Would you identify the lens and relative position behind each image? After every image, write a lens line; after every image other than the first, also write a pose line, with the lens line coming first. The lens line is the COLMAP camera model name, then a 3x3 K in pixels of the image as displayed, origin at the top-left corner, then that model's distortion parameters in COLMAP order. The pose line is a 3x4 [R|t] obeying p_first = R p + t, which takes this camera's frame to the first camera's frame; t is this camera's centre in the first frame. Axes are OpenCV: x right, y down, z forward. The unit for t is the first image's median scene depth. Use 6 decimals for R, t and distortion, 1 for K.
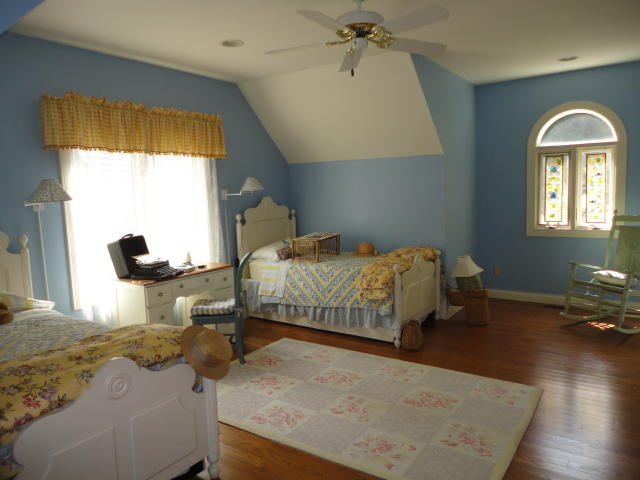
lens RADIAL K [[460.0, 0, 319.0], [0, 460.0, 240.3], [0, 0, 1]] dist [0.003911, -0.007328]
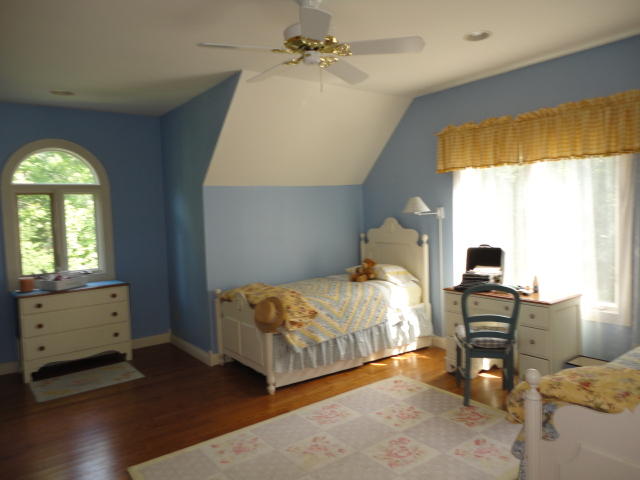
lens RADIAL K [[460.0, 0, 318.8], [0, 460.0, 238.8], [0, 0, 1]] dist [0.003911, -0.007328]
pose [[-0.307850, 0.102315, -0.945918, 0.785936], [-0.061933, 0.989937, 0.127232, -0.152832], [0.949417, 0.097752, -0.298416, 1.059277]]
